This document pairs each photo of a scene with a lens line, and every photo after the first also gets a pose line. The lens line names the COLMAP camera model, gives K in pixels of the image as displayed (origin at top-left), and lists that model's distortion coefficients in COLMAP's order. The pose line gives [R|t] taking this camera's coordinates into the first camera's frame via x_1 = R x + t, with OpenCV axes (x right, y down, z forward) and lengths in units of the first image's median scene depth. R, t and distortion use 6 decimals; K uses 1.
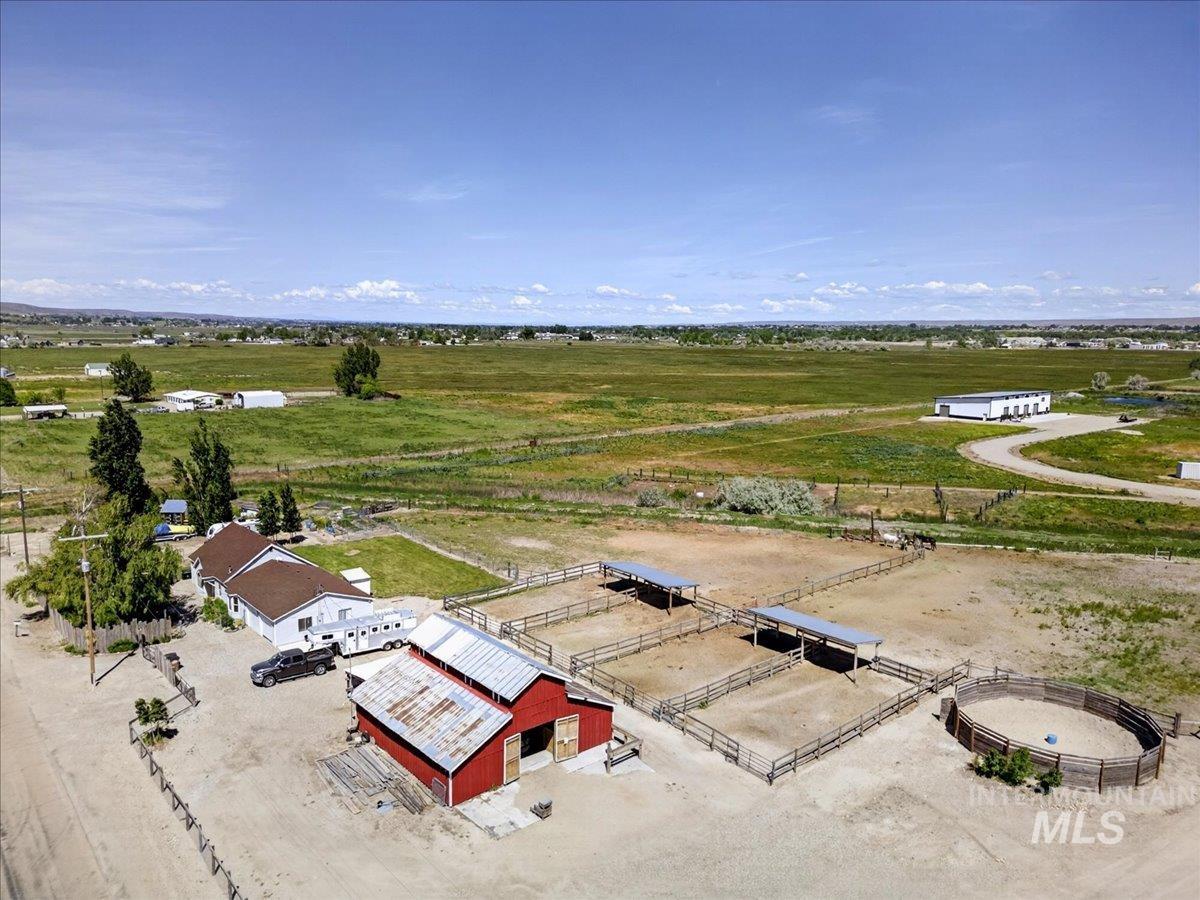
lens RADIAL K [[864.9, 0, 600.0], [0, 864.9, 450.0], [0, 0, 1]] dist [0.087488, -0.123290]
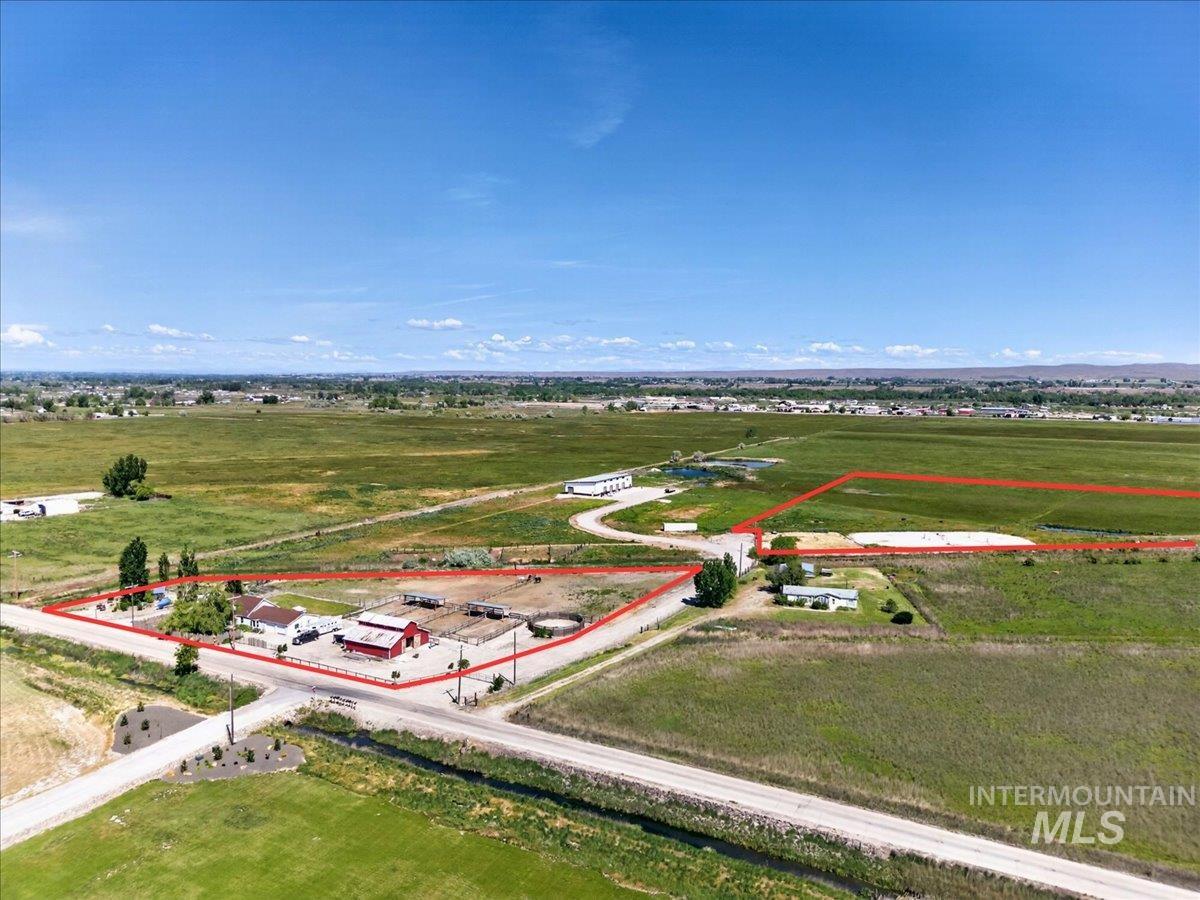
lens RADIAL K [[864.9, 0, 600.0], [0, 864.9, 450.0], [0, 0, 1]] dist [0.087488, -0.123290]
pose [[0.935546, -0.037440, 0.351216, -0.192334], [0.056372, 0.997447, -0.043832, -0.079516], [-0.348678, 0.060805, 0.935268, -0.883651]]
